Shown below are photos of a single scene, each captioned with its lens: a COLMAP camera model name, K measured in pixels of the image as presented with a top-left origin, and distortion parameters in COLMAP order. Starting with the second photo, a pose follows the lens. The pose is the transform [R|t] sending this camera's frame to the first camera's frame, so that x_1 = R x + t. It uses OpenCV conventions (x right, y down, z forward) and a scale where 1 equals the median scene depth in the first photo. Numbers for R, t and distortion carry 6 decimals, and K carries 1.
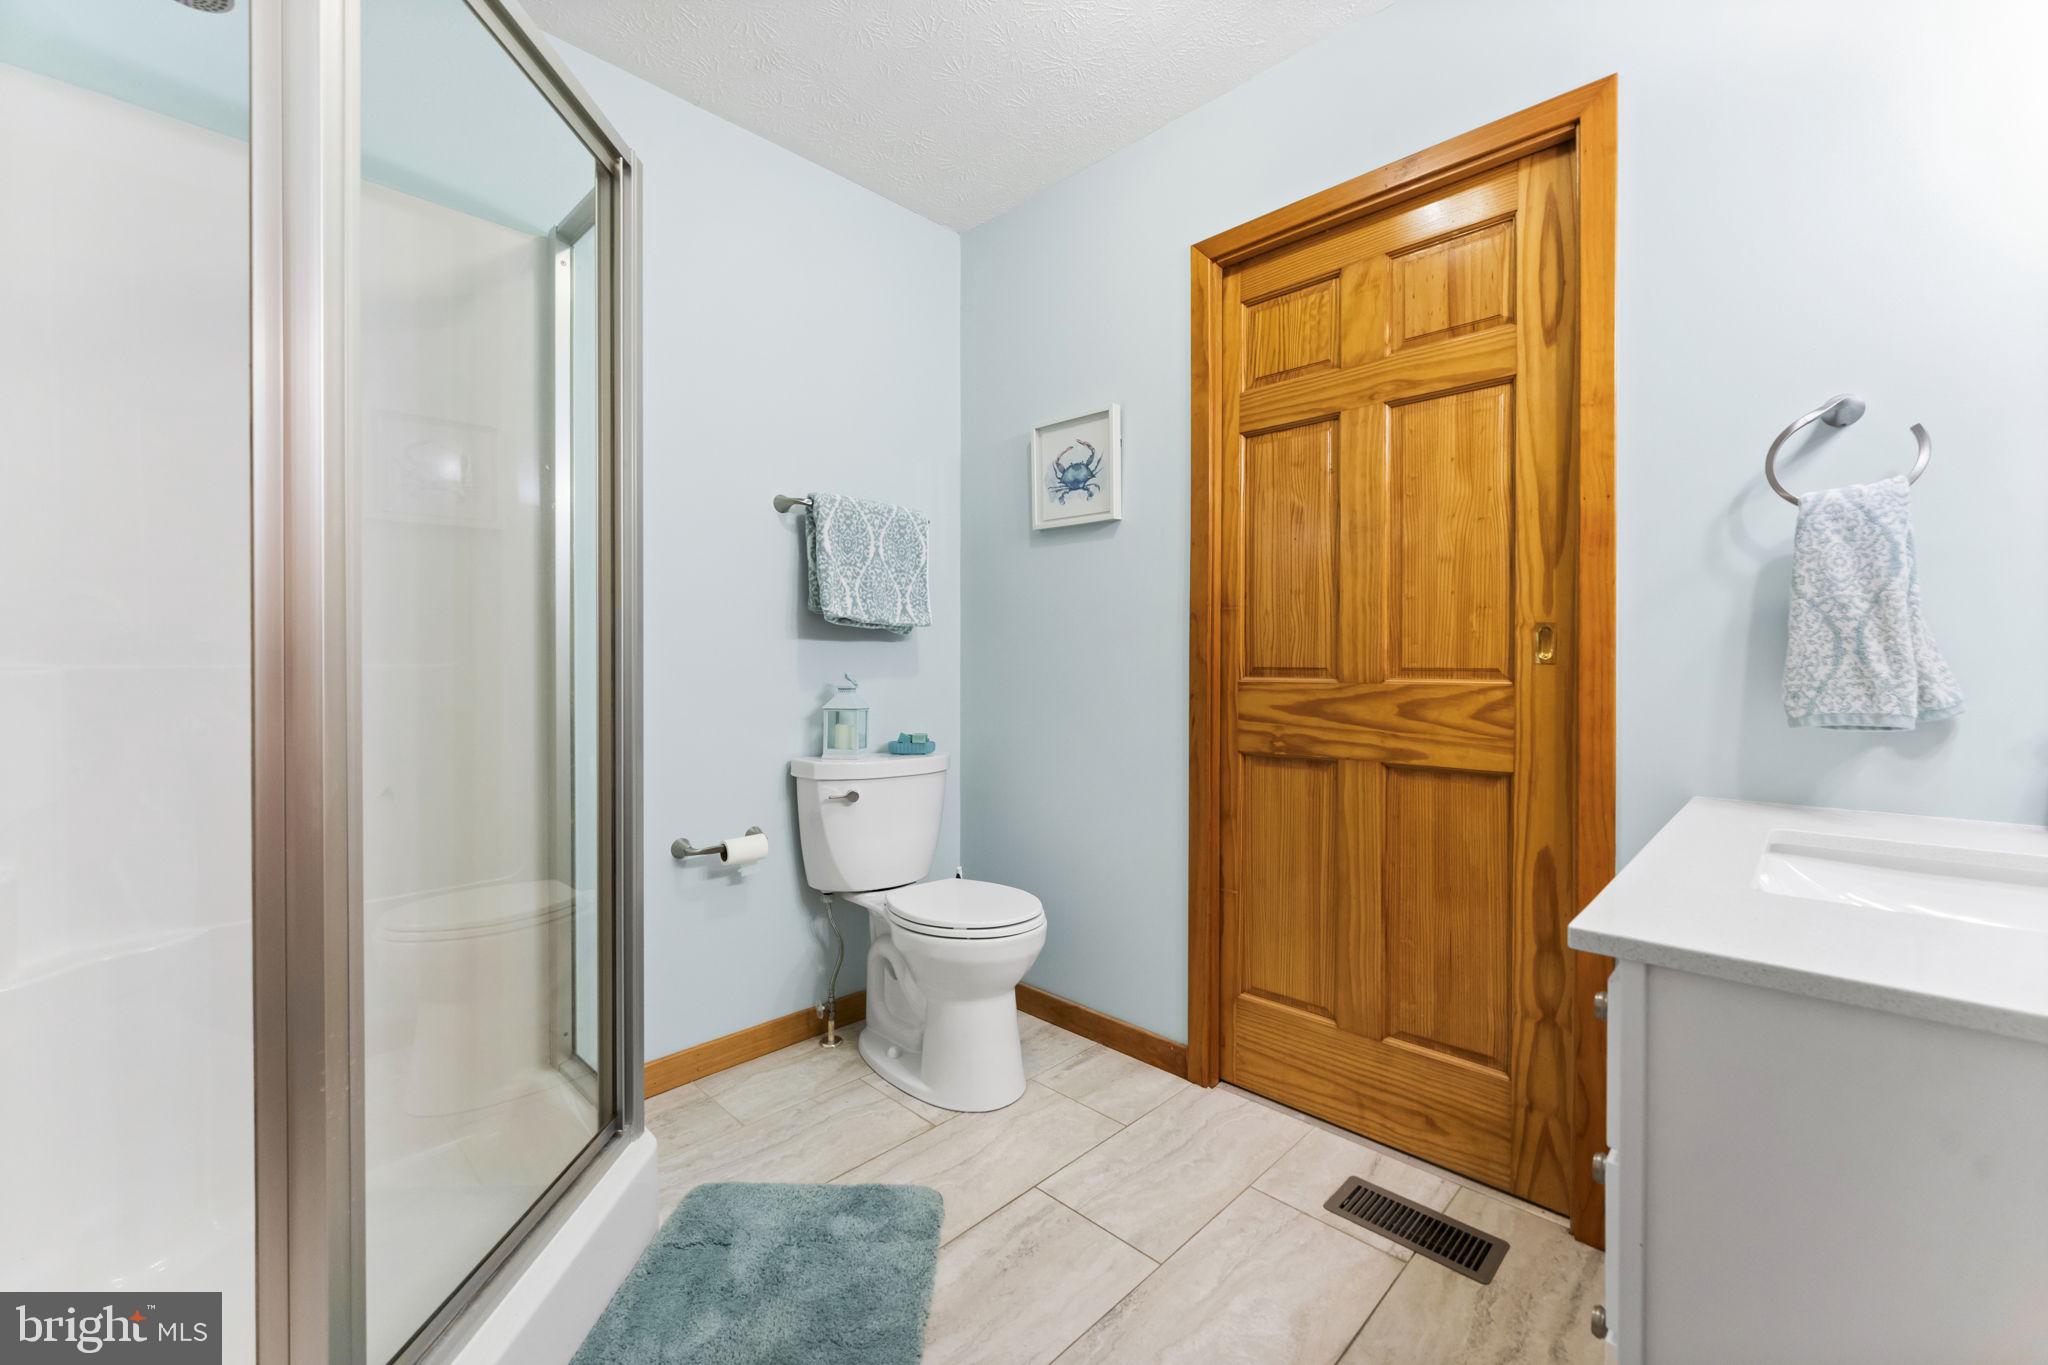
lens RADIAL K [[826.7, 0, 1025.6], [0, 826.7, 664.0], [0, 0, 1]] dist [-0.002091, -0.000368]
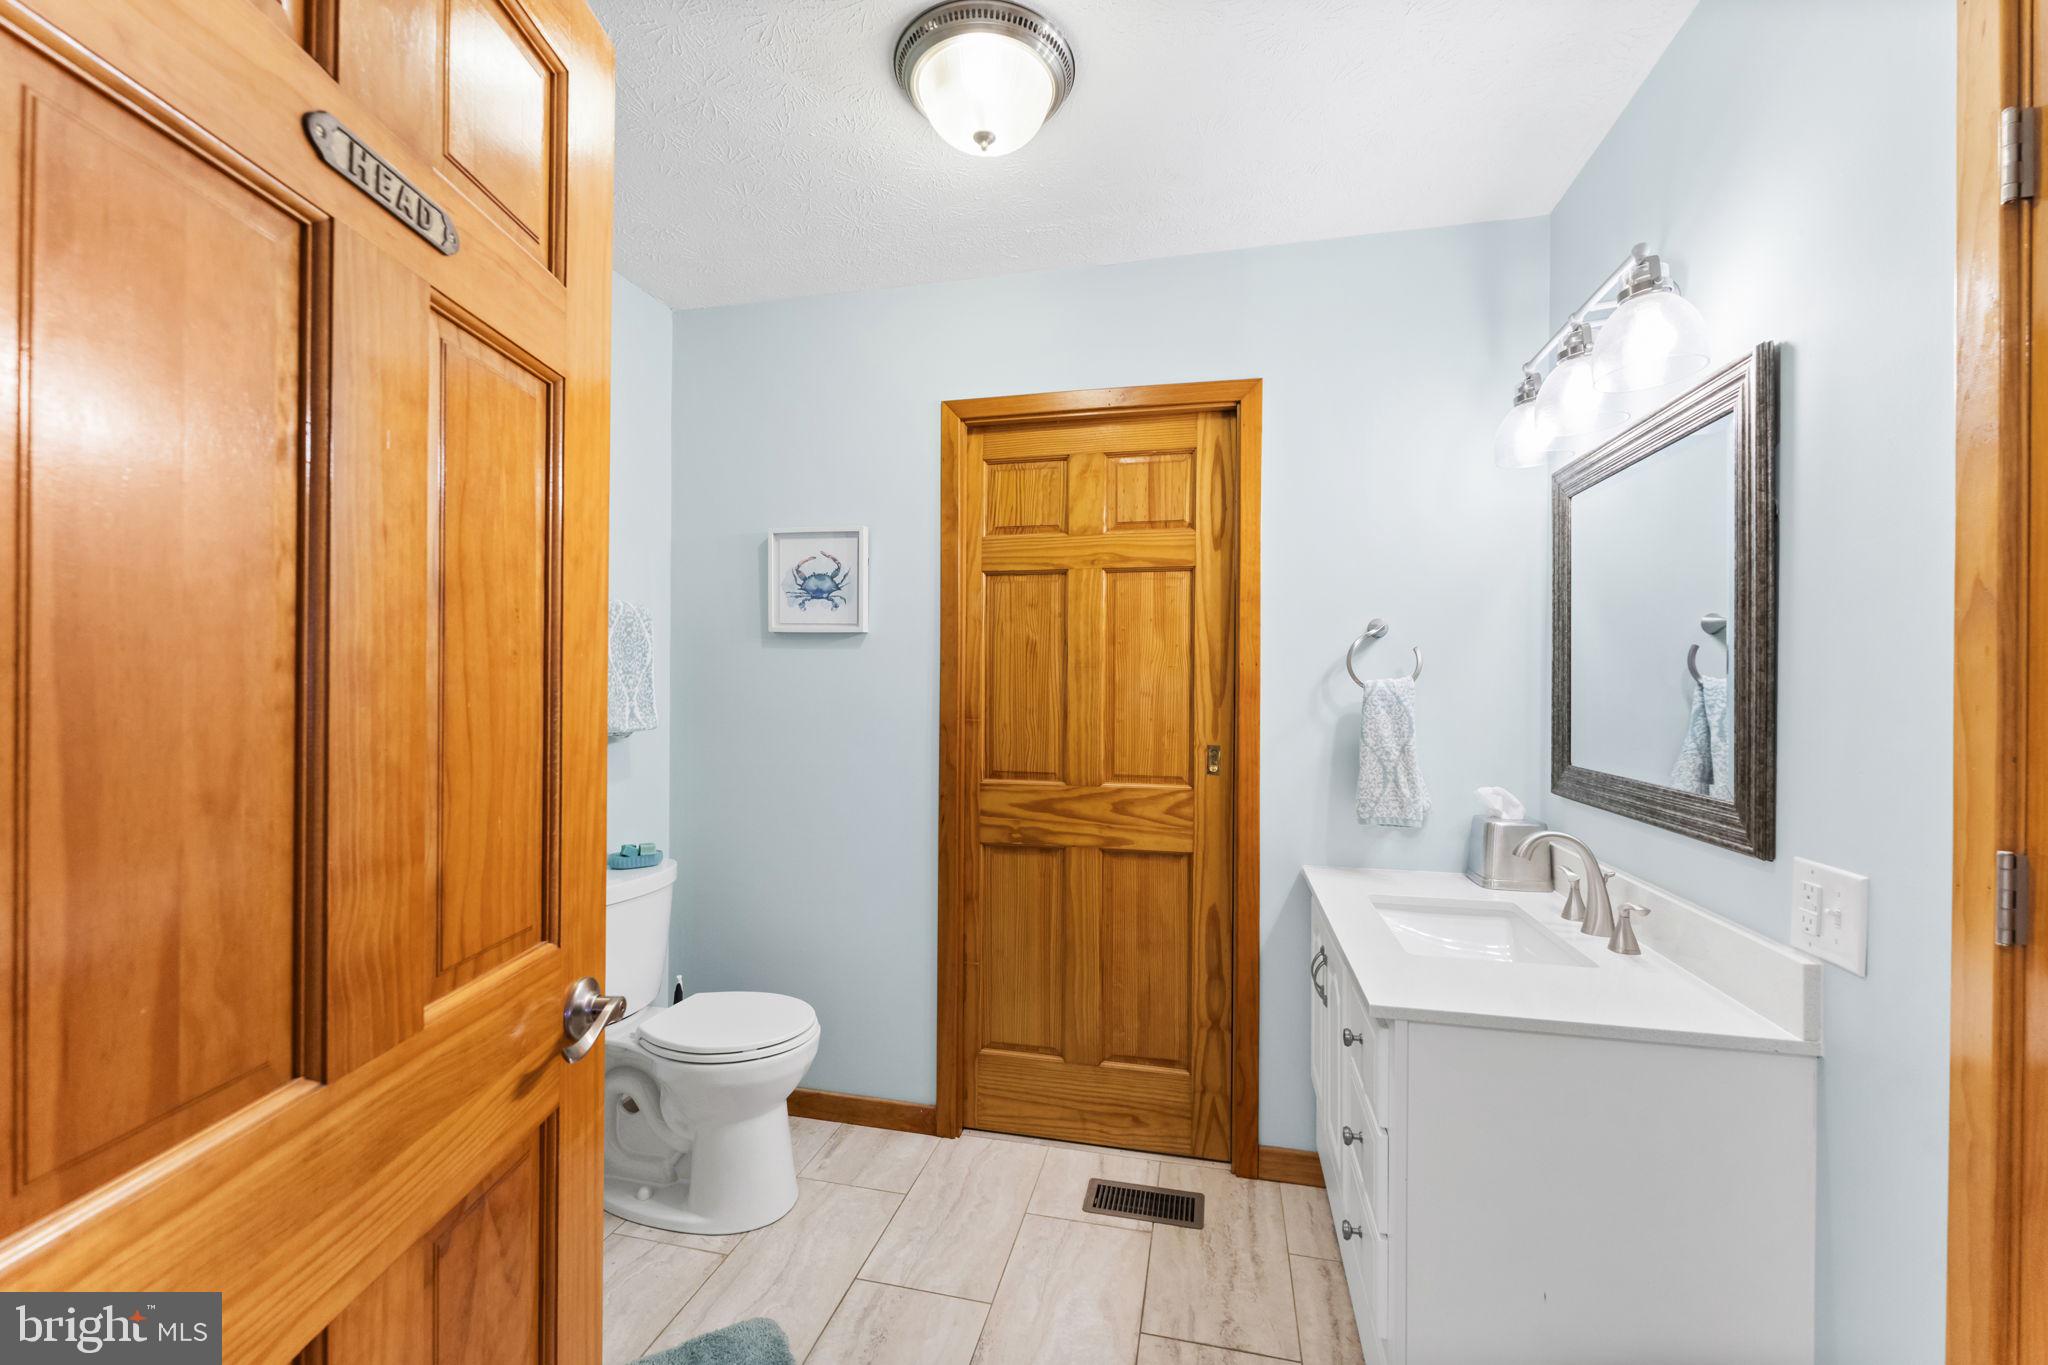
lens RADIAL K [[819.0, 0, 1024.0], [0, 819.0, 682.5], [0, 0, 1]] dist [-0.000612, -0.000089]
pose [[0.855902, 0.006526, 0.517096, -0.333839], [-0.004520, 0.999977, -0.005137, -0.132789], [-0.517118, 0.002059, 0.855912, -0.030578]]
